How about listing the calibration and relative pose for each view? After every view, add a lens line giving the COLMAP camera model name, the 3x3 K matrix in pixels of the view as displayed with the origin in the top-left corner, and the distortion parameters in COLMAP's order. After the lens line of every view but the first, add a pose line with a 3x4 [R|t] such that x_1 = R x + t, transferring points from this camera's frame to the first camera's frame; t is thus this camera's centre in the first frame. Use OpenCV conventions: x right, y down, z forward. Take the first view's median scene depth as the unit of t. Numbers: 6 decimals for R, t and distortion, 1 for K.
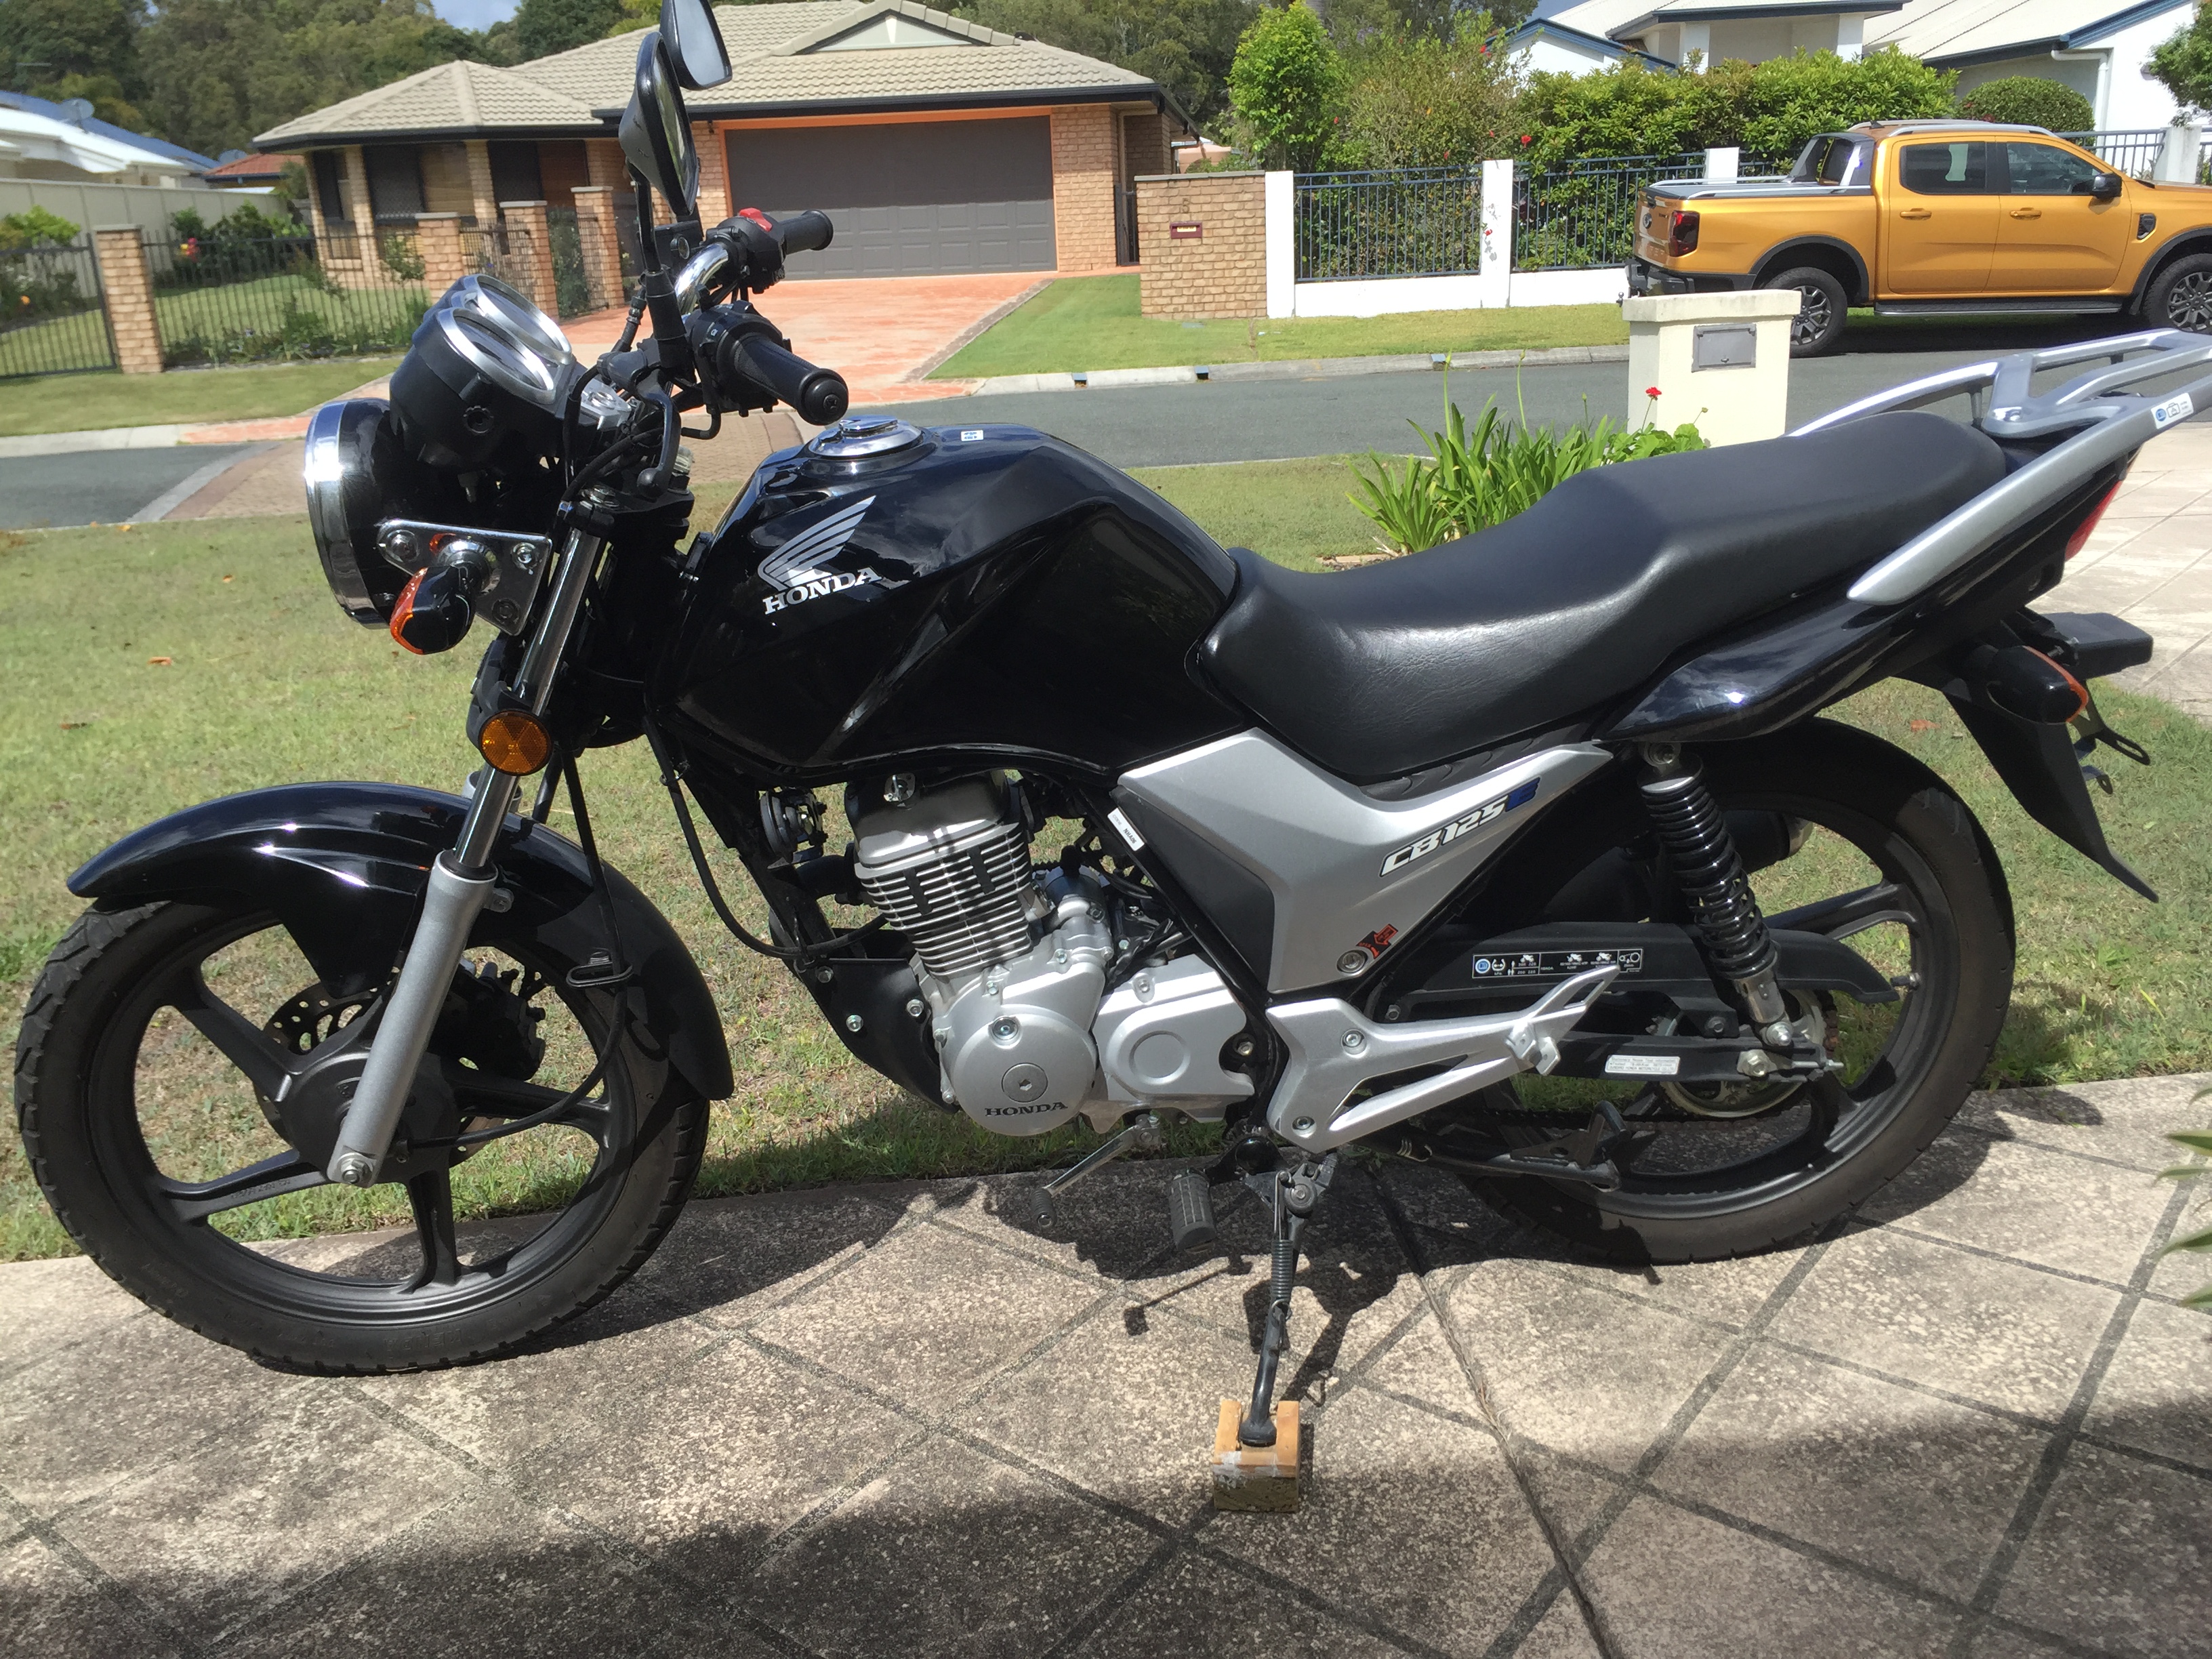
lens RADIAL K [[1914.2, 0, 1096.8], [0, 1914.2, 805.9], [0, 0, 1]] dist [0.098279, -0.125034]
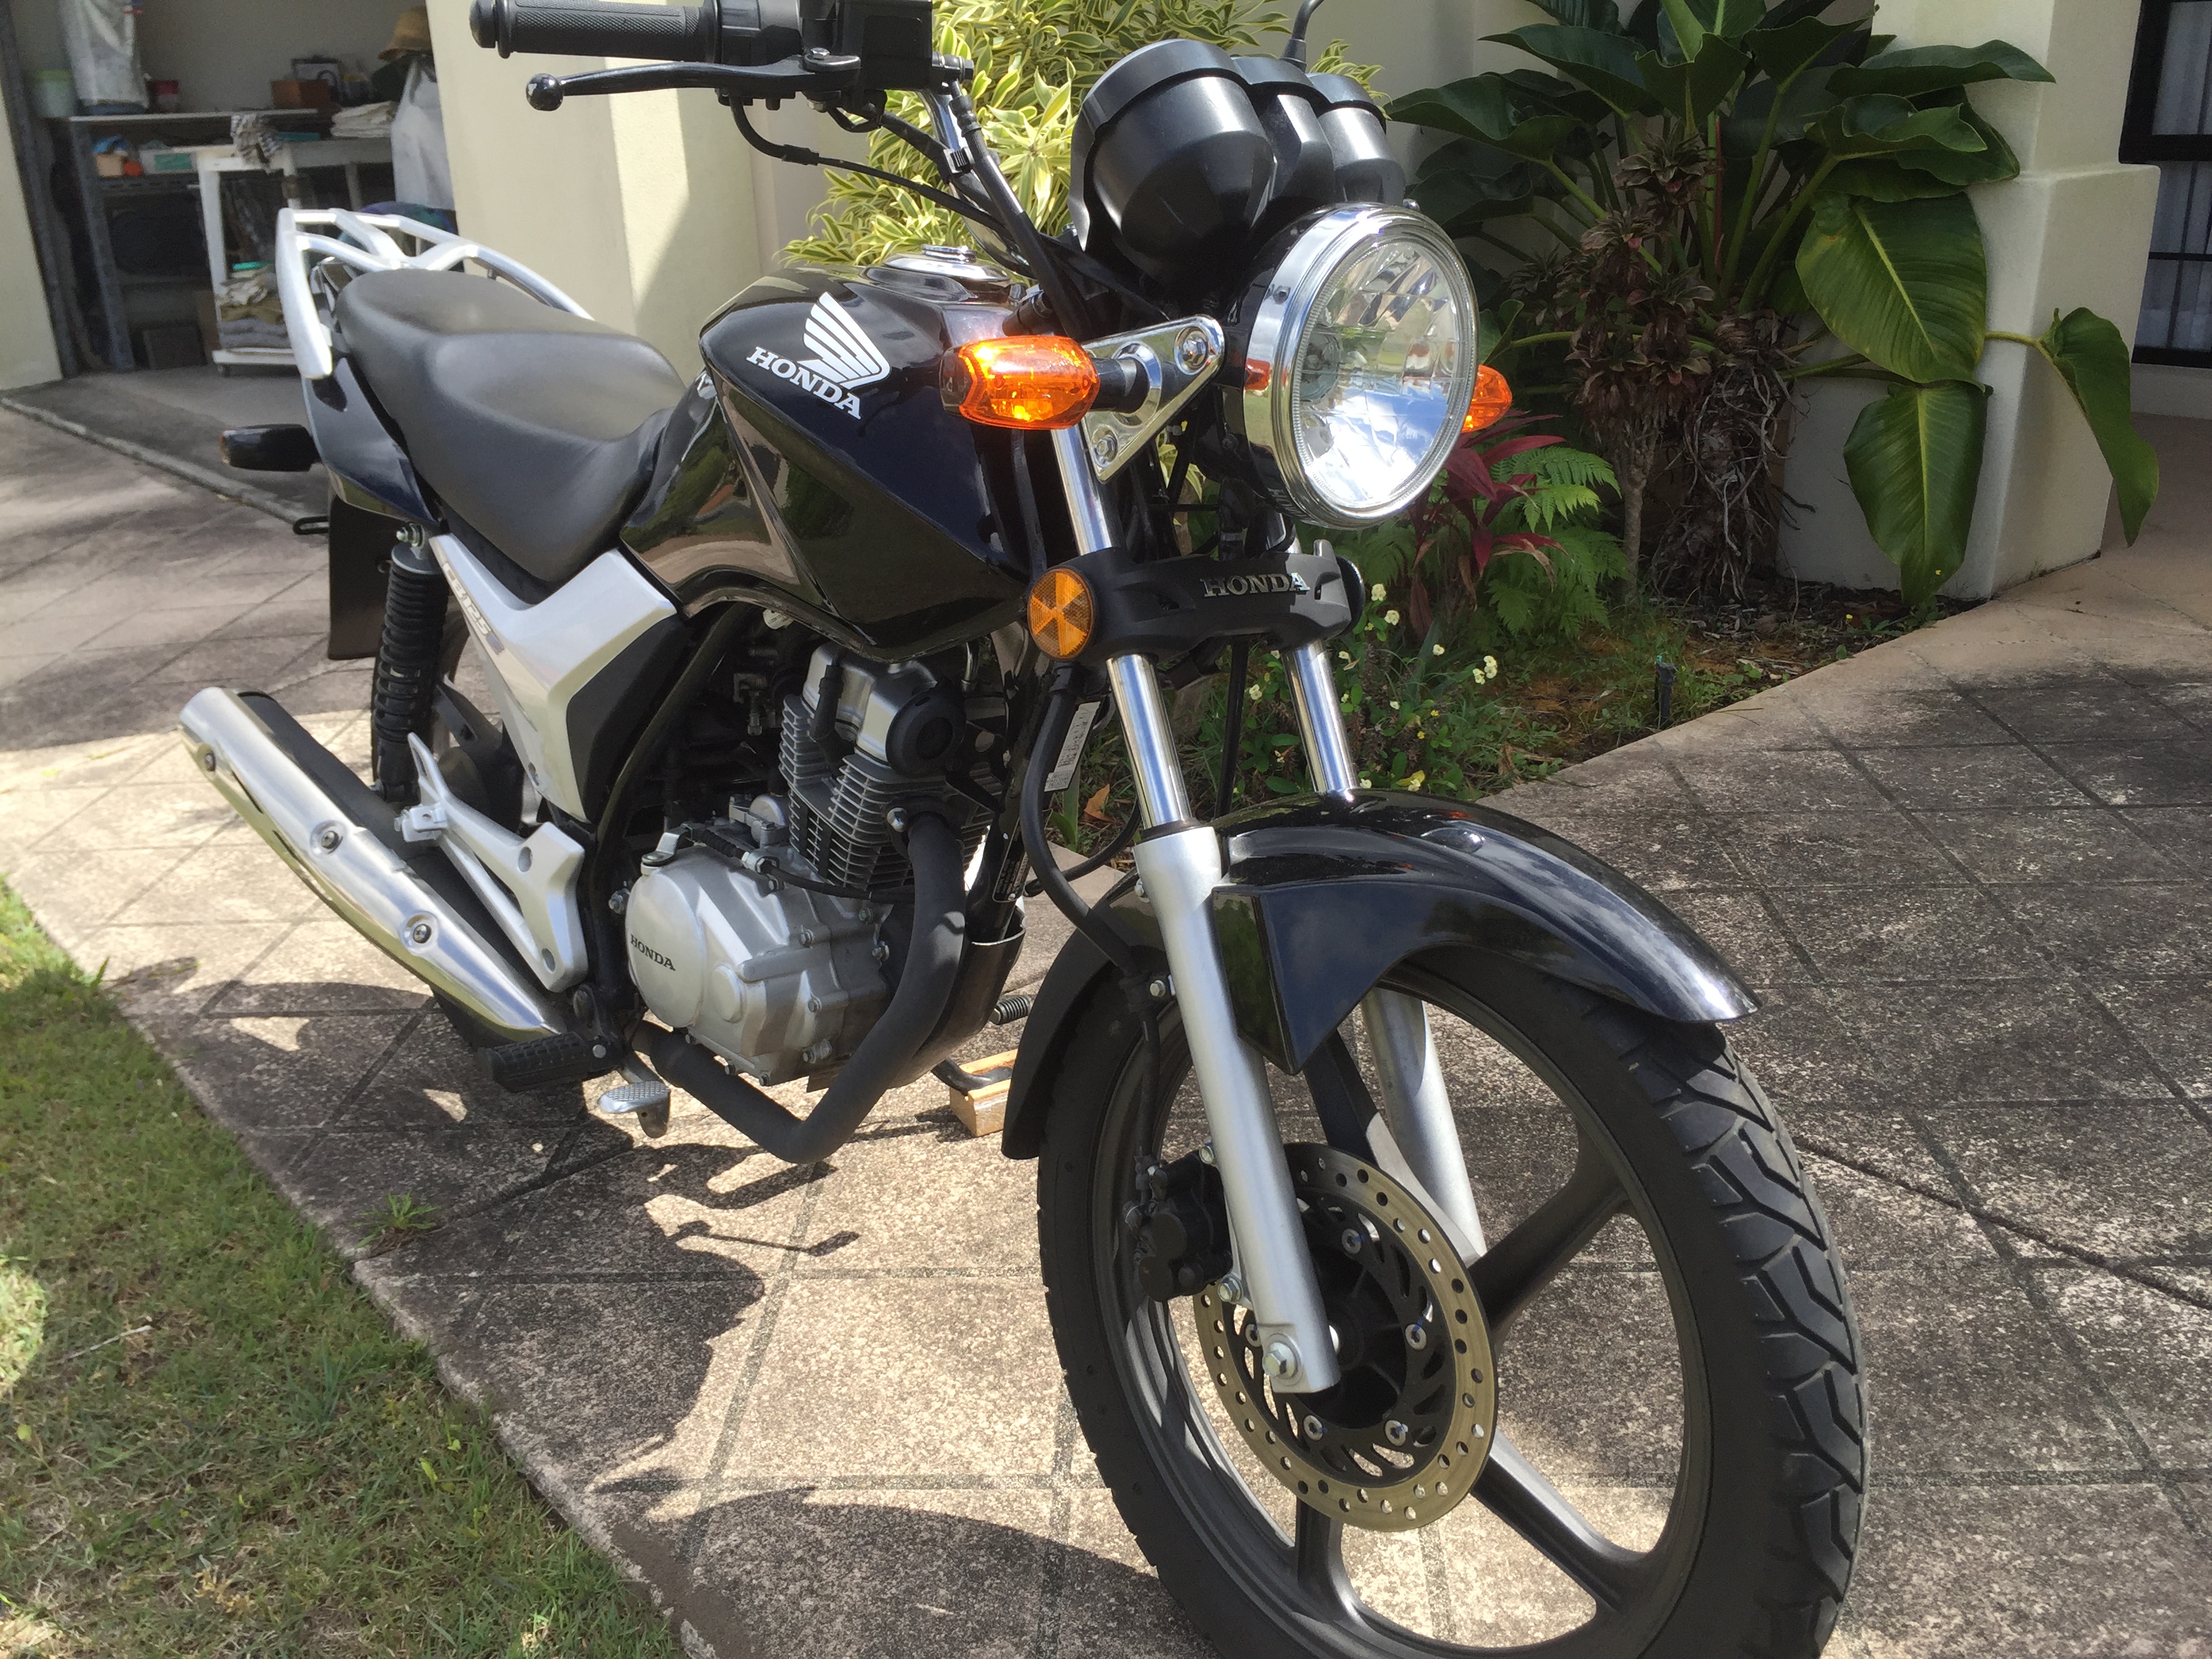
lens RADIAL K [[1914.2, 0, 1096.8], [0, 1914.2, 805.9], [0, 0, 1]] dist [0.098279, -0.125034]
pose [[-0.571990, -0.217221, 0.790975, -0.079090], [0.318385, 0.829898, 0.458149, -0.031548], [-0.755948, 0.513892, -0.405534, 0.123643]]
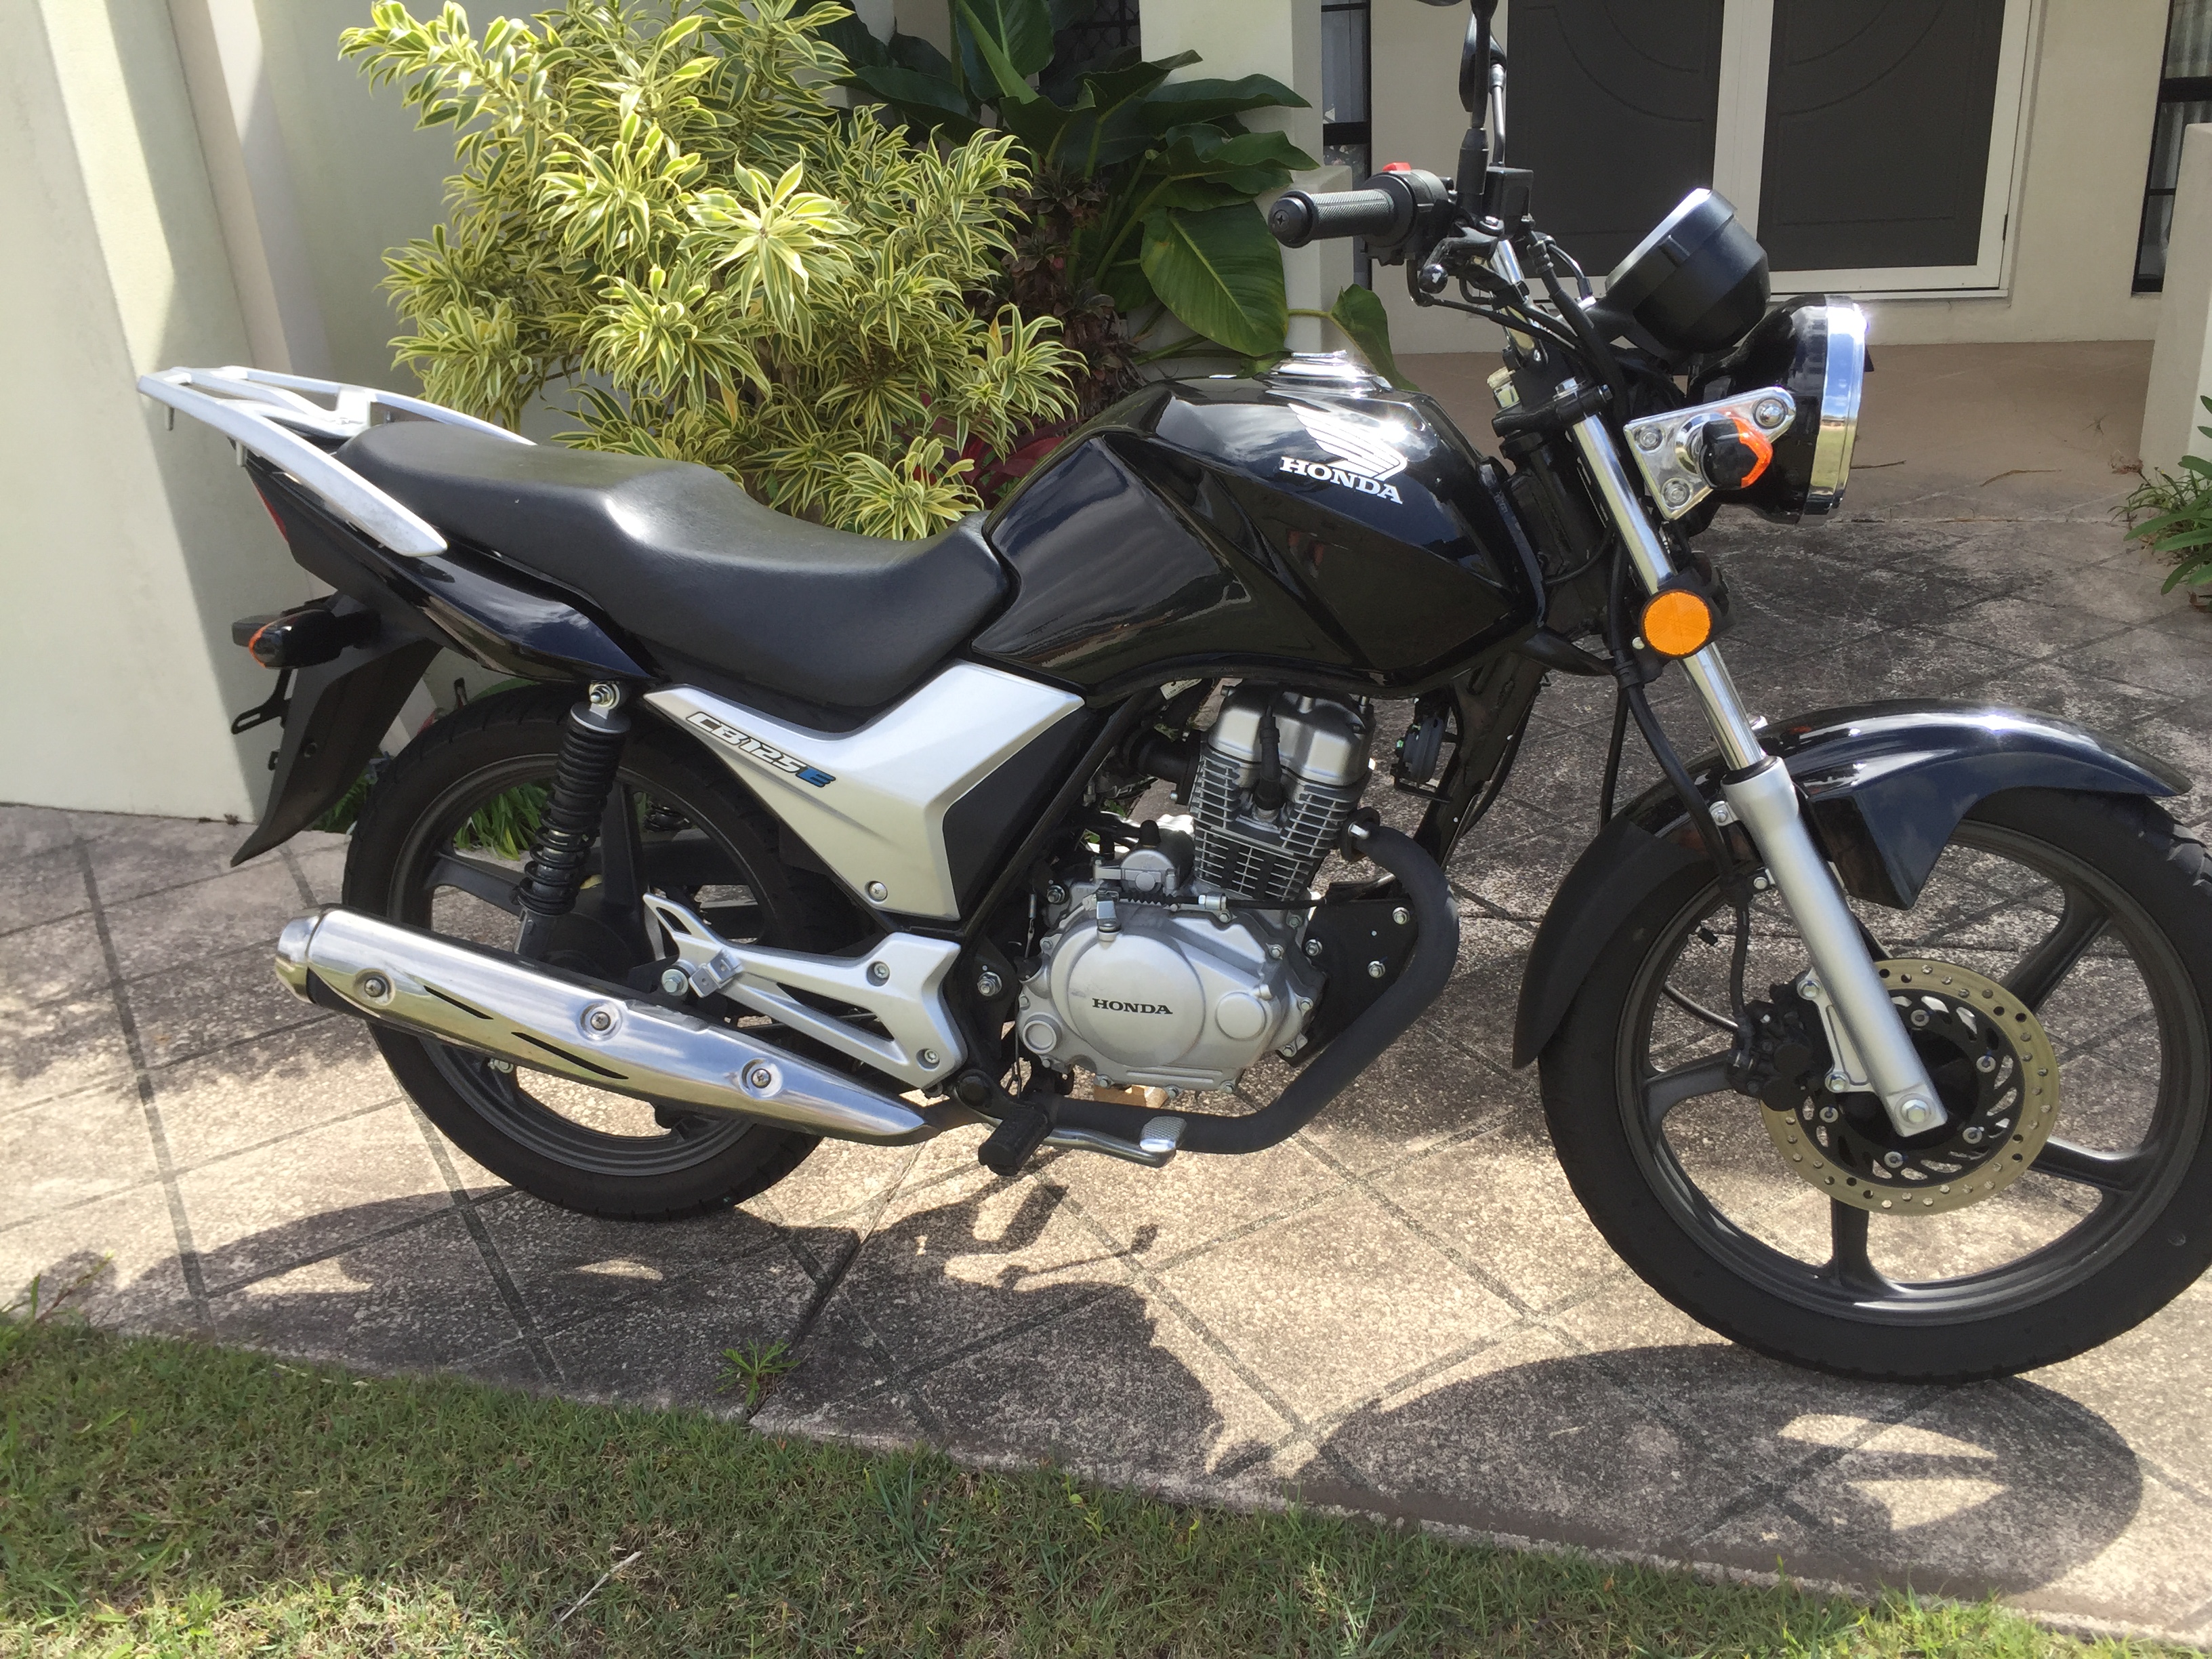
lens RADIAL K [[1914.2, 0, 1096.8], [0, 1914.2, 805.9], [0, 0, 1]] dist [0.098279, -0.125034]
pose [[-0.927037, -0.040230, 0.372806, -0.035327], [0.214755, 0.758051, 0.615823, -0.059185], [-0.307381, 0.650953, -0.694102, 0.166642]]
